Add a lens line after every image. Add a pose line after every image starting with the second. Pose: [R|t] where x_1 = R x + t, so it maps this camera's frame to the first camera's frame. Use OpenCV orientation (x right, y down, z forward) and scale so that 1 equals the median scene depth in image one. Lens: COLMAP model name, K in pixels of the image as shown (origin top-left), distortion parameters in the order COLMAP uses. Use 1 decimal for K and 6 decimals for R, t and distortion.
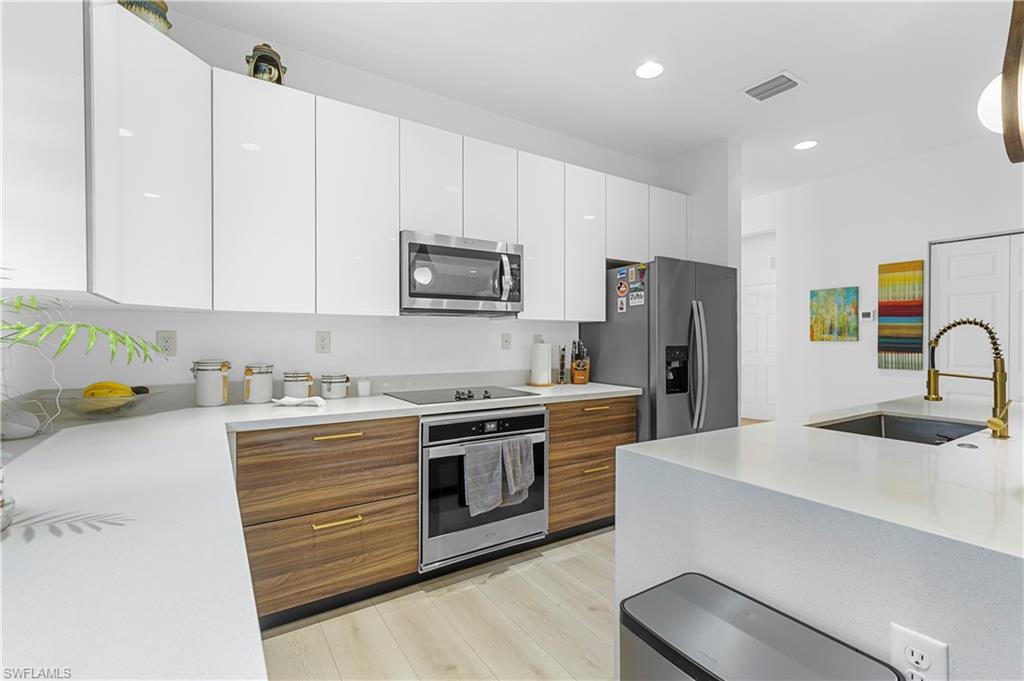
lens RADIAL K [[460.5, 0, 511.2], [0, 460.5, 340.8], [0, 0, 1]] dist [0.000884, 0.000196]
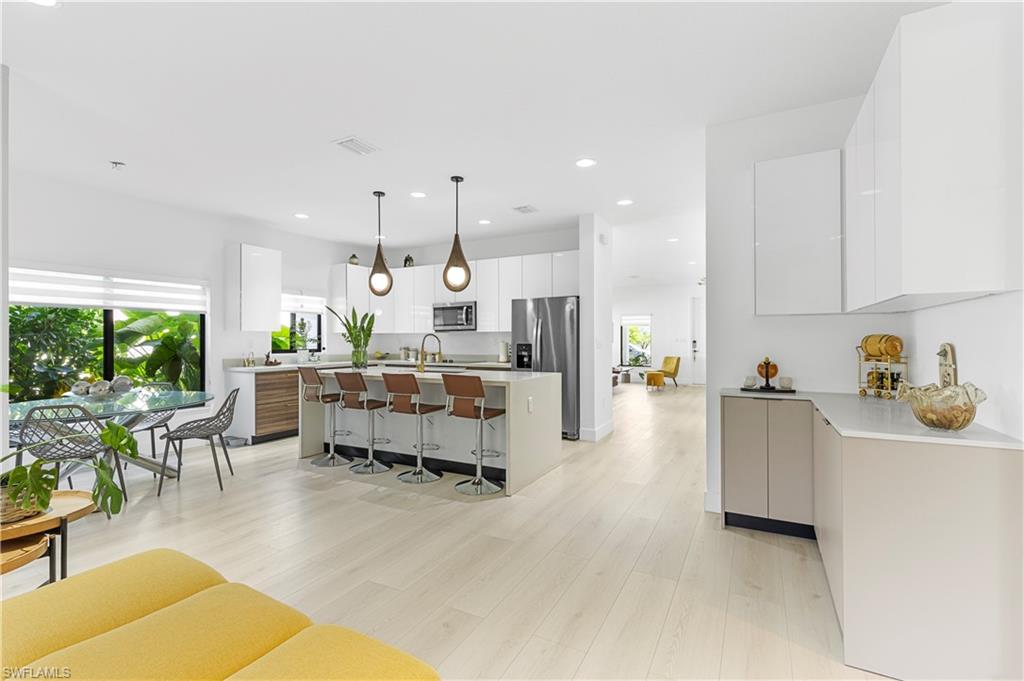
lens RADIAL K [[460.5, 0, 511.3], [0, 460.5, 338.5], [0, 0, 1]] dist [0.000884, 0.000196]
pose [[0.479064, -0.001919, -0.877778, 2.103918], [-0.000955, 0.999996, -0.002708, -0.006165], [0.877779, 0.002136, 0.479060, 0.016321]]
